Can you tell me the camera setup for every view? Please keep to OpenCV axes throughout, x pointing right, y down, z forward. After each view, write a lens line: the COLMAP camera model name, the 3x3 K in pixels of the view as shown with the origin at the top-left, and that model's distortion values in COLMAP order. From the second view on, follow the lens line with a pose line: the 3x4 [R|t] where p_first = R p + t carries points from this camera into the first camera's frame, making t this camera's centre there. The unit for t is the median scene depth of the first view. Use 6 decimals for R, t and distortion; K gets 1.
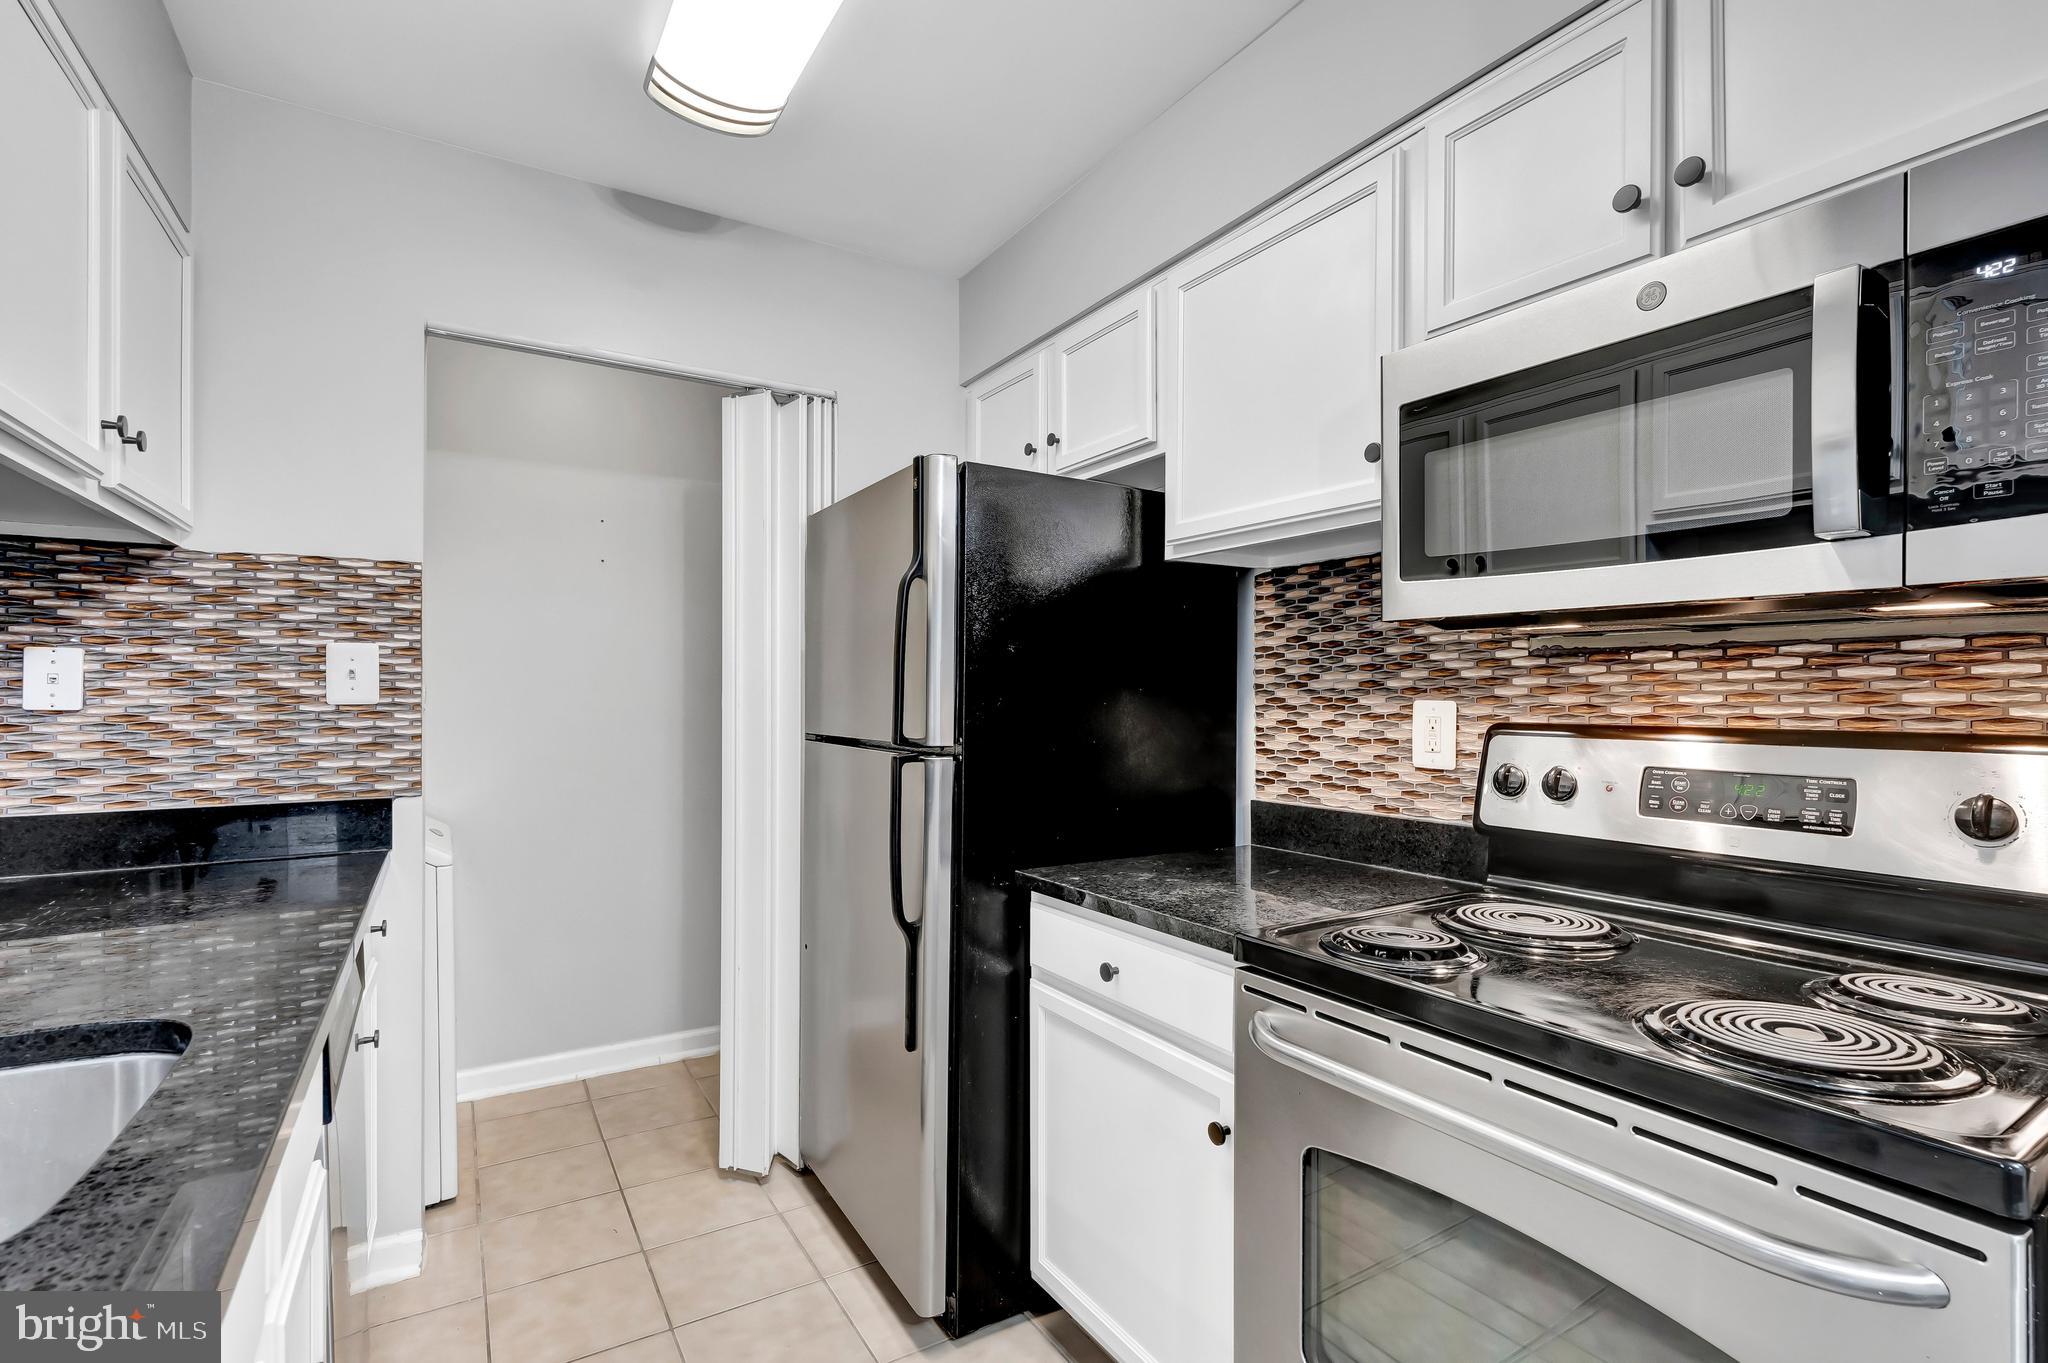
lens RADIAL K [[940.6, 0, 1024.9], [0, 940.6, 690.2], [0, 0, 1]] dist [-0.000553, -0.000284]
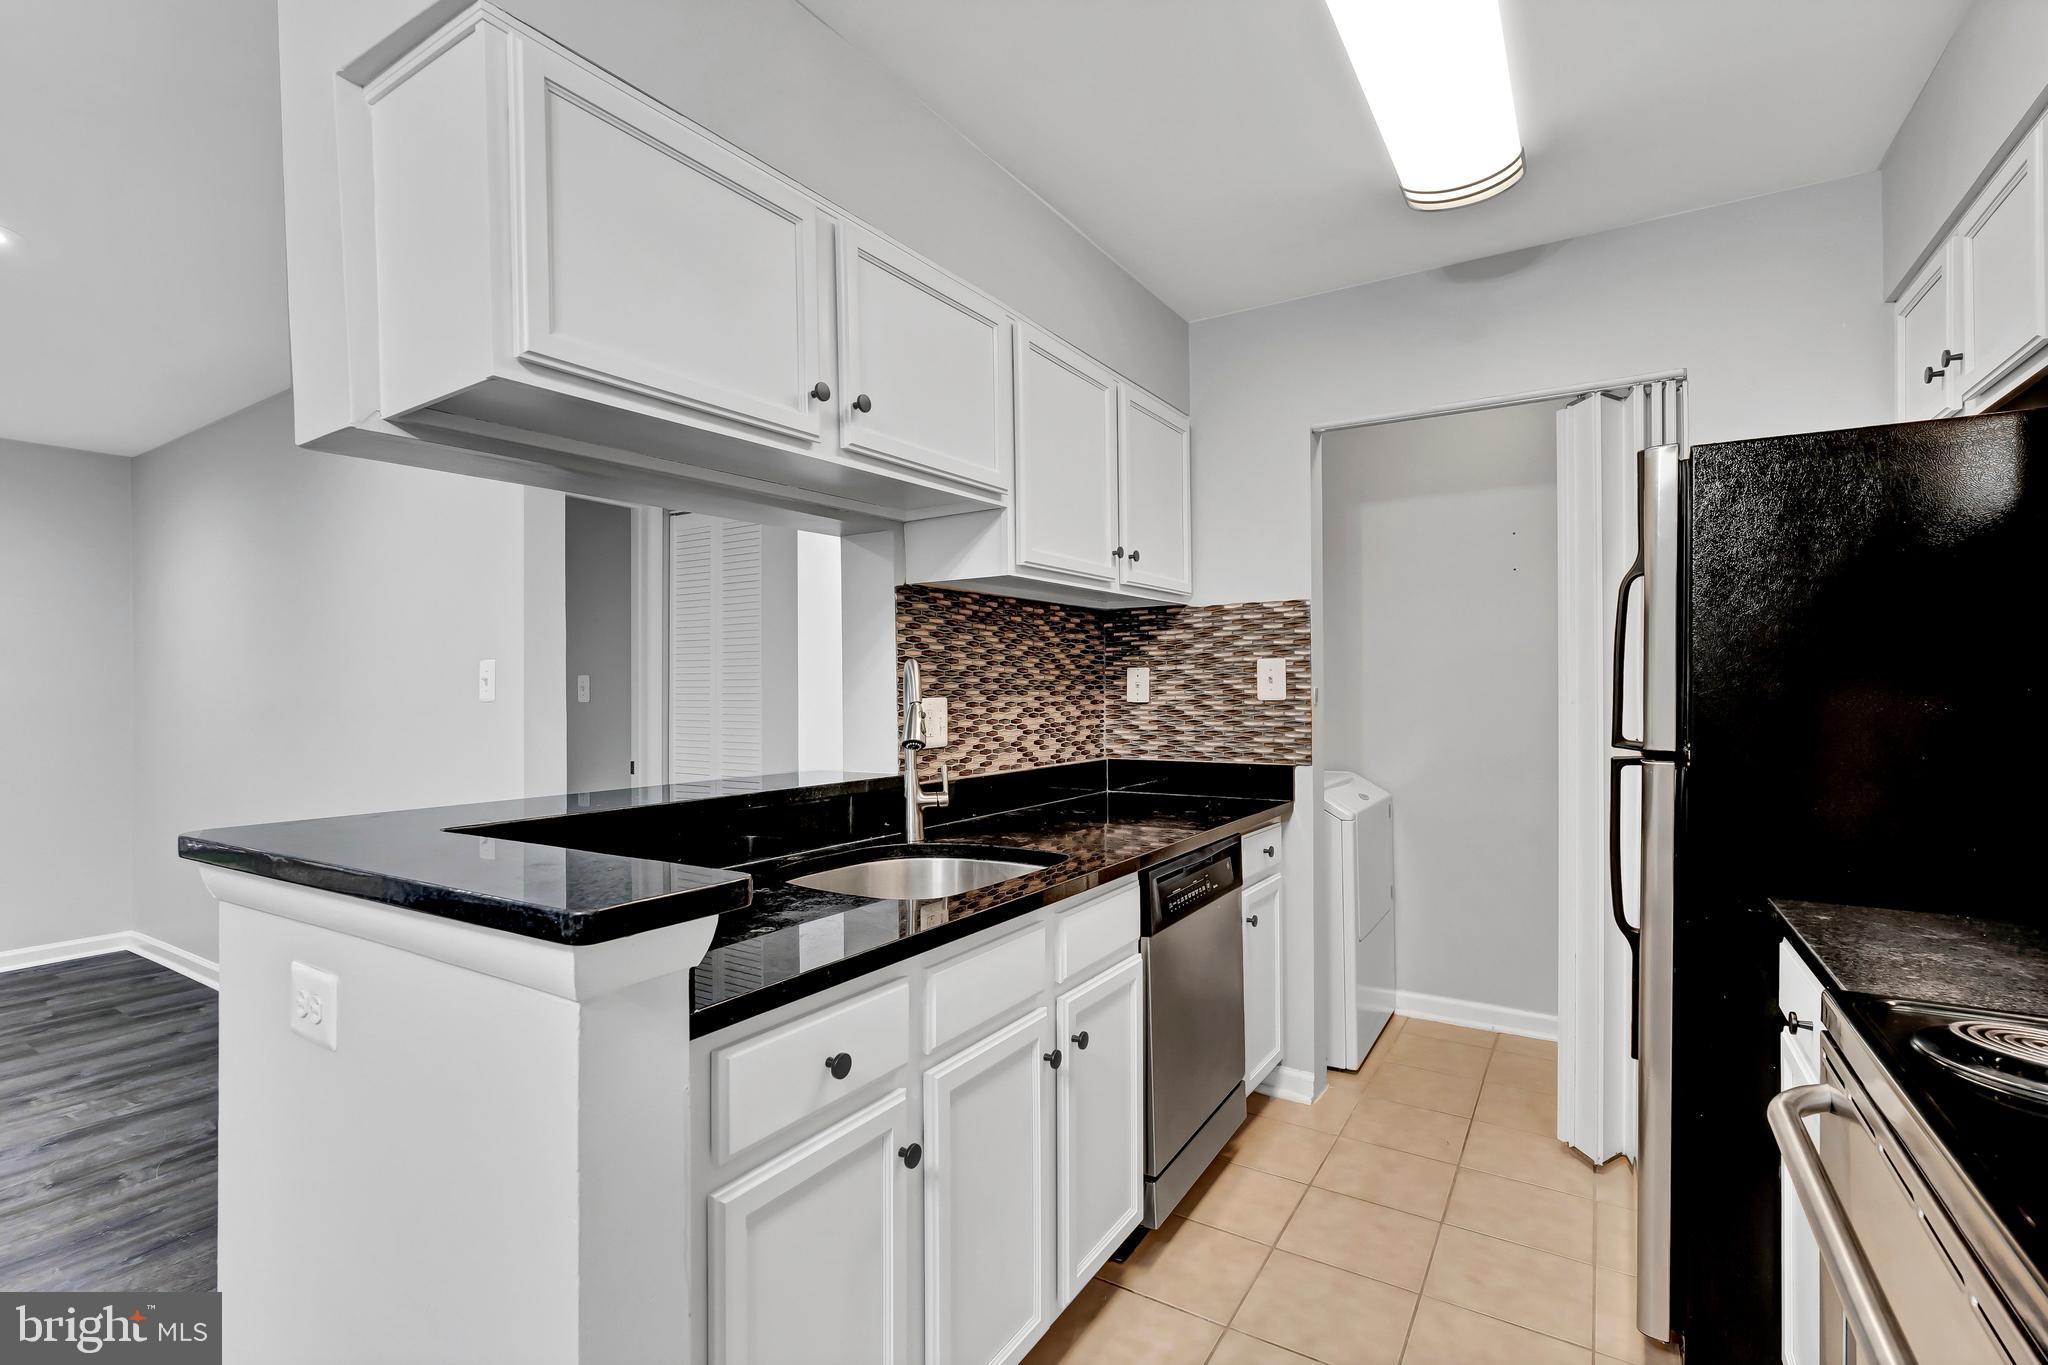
lens RADIAL K [[927.2, 0, 1026.9], [0, 927.2, 684.9], [0, 0, 1]] dist [-0.004291, -0.000082]
pose [[0.446931, -0.005532, -0.894551, 0.445546], [0.010411, 0.999945, -0.000982, -0.012320], [0.894508, -0.008874, 0.446965, 0.003819]]
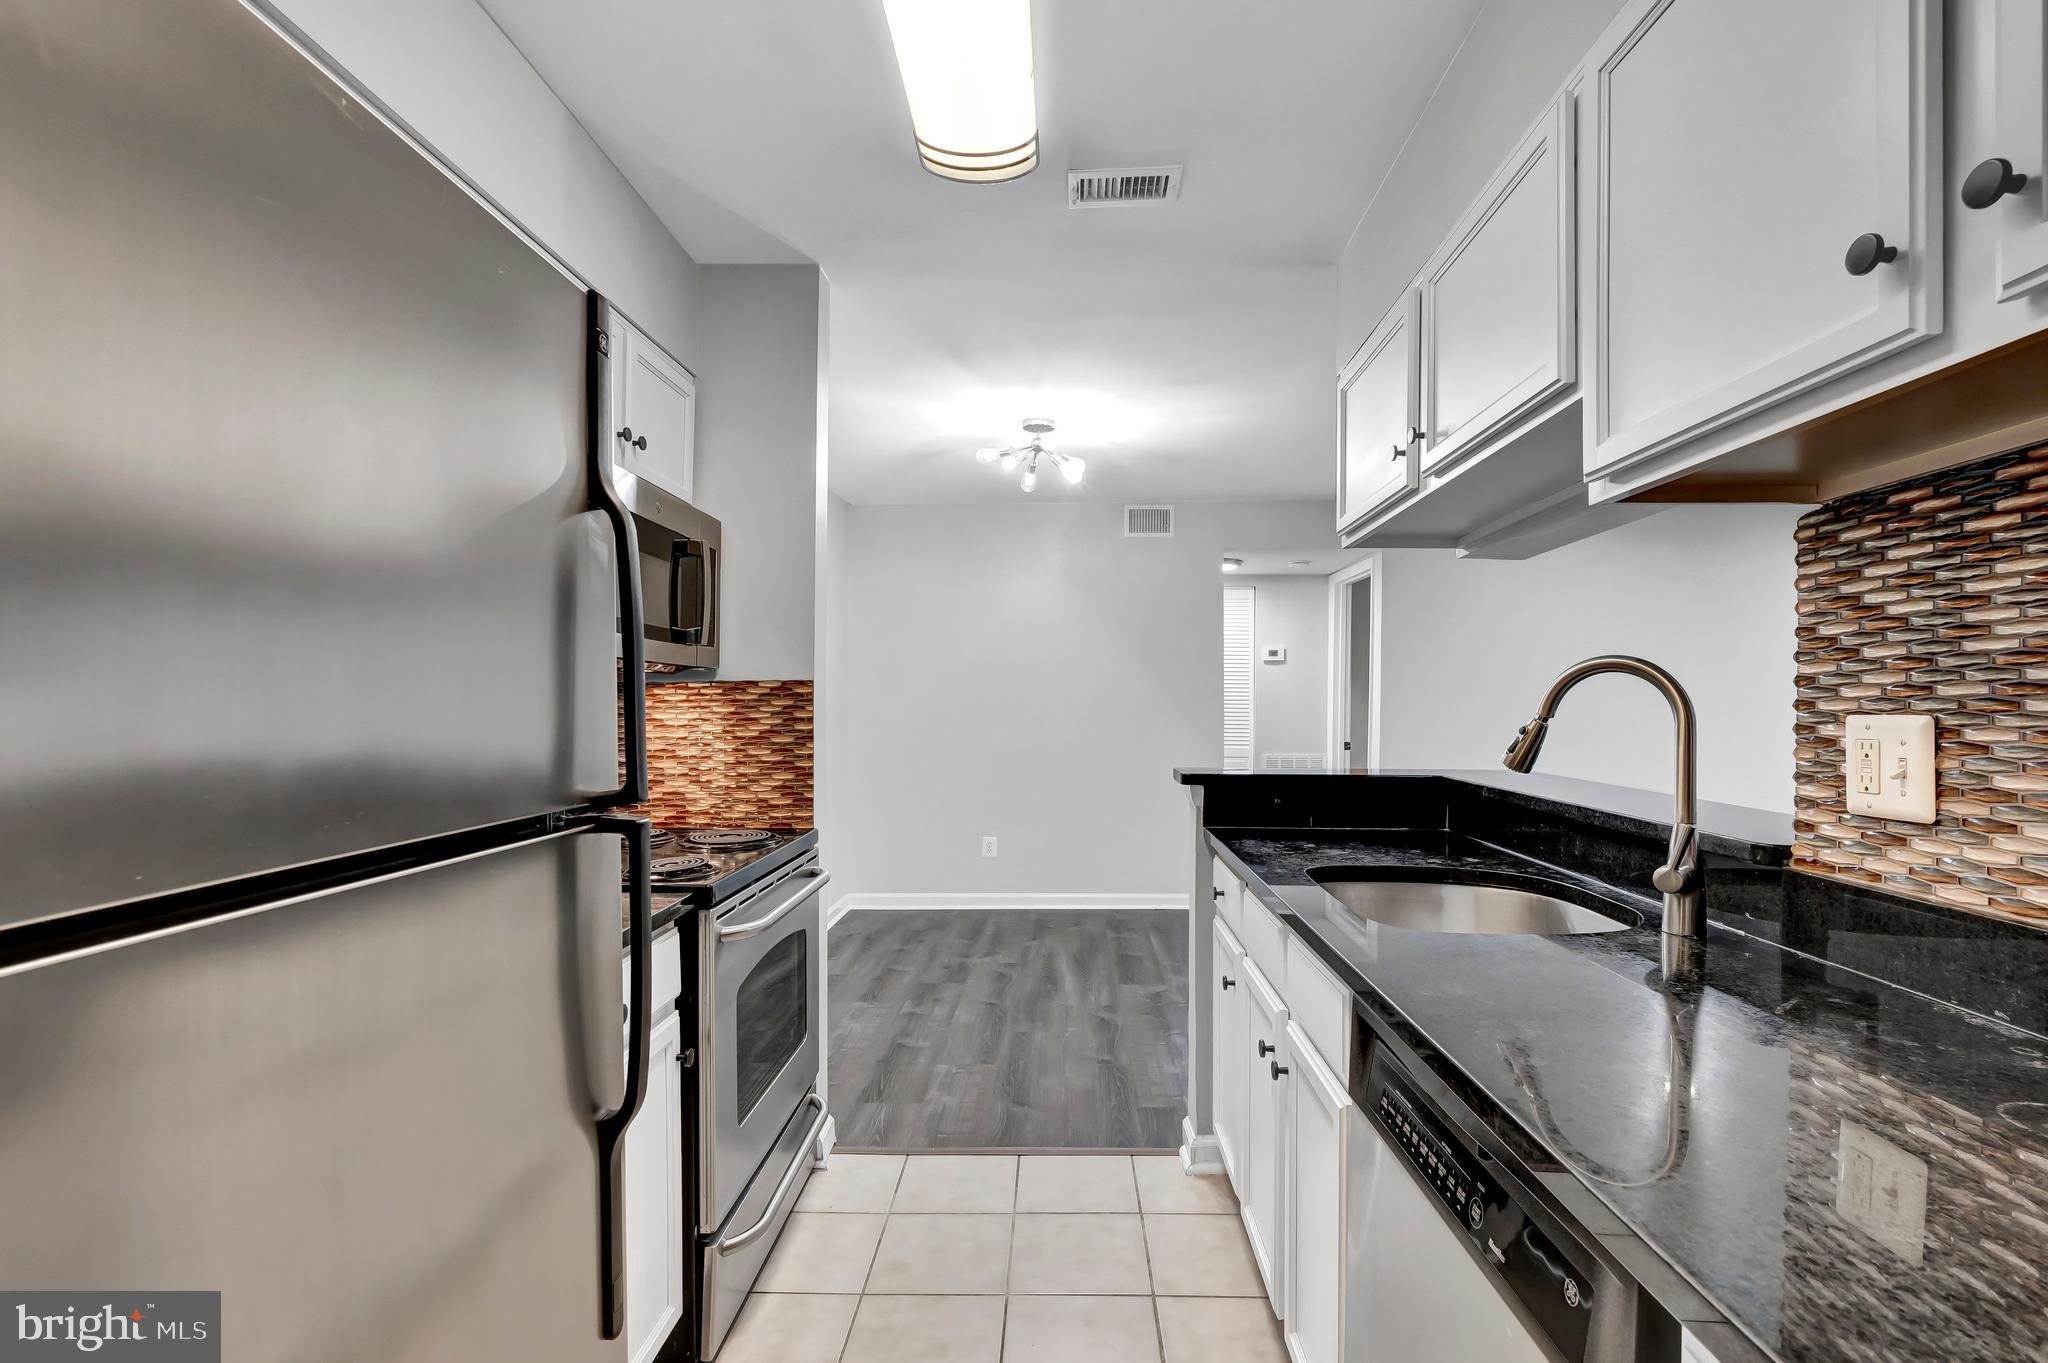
lens RADIAL K [[921.4, 0, 1030.9], [0, 921.4, 710.2], [0, 0, 1]] dist [-0.001138, -0.000024]
pose [[-0.832606, -0.005921, 0.553834, -0.621804], [-0.002858, 0.999975, 0.006394, -0.002768], [-0.553859, 0.003741, -0.832602, 1.284053]]
